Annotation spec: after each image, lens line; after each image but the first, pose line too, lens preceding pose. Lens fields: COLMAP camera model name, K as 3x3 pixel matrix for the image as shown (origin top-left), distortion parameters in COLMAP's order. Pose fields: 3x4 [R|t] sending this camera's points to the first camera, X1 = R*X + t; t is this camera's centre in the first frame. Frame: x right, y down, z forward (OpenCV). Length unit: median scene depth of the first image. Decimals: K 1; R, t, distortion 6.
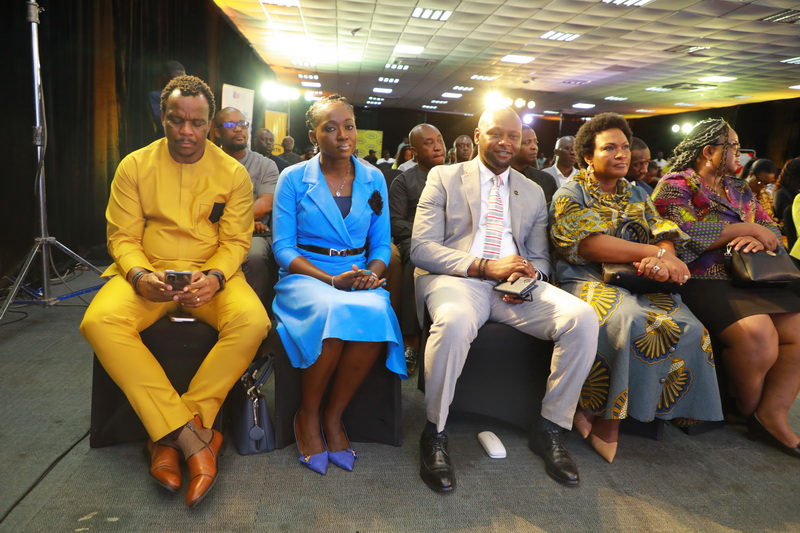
lens RADIAL K [[552.4, 0, 399.6], [0, 552.4, 266.4], [0, 0, 1]] dist [-0.061923, 0.019160]
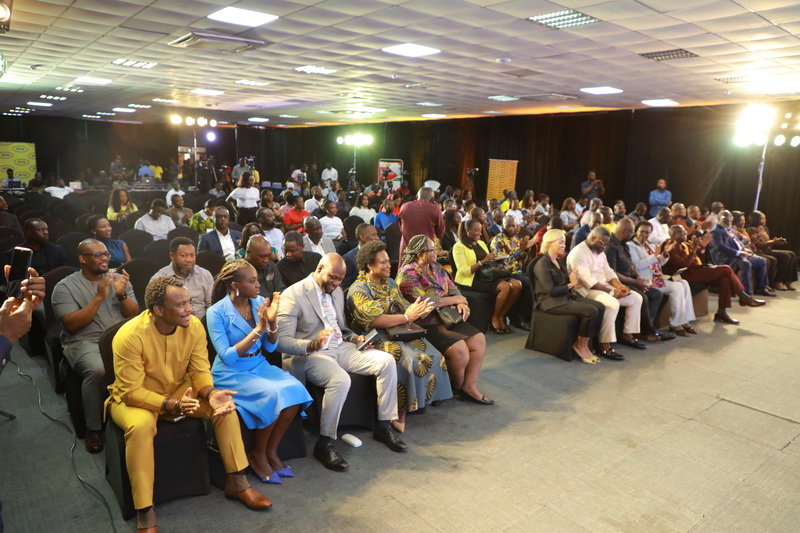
lens RADIAL K [[552.4, 0, 399.7], [0, 552.4, 269.4], [0, 0, 1]] dist [-0.061923, 0.019160]
pose [[0.834870, -0.133061, 0.534122, -0.618522], [0.125771, 0.990787, 0.050236, -0.321351], [-0.535886, 0.025237, 0.843913, -0.661847]]
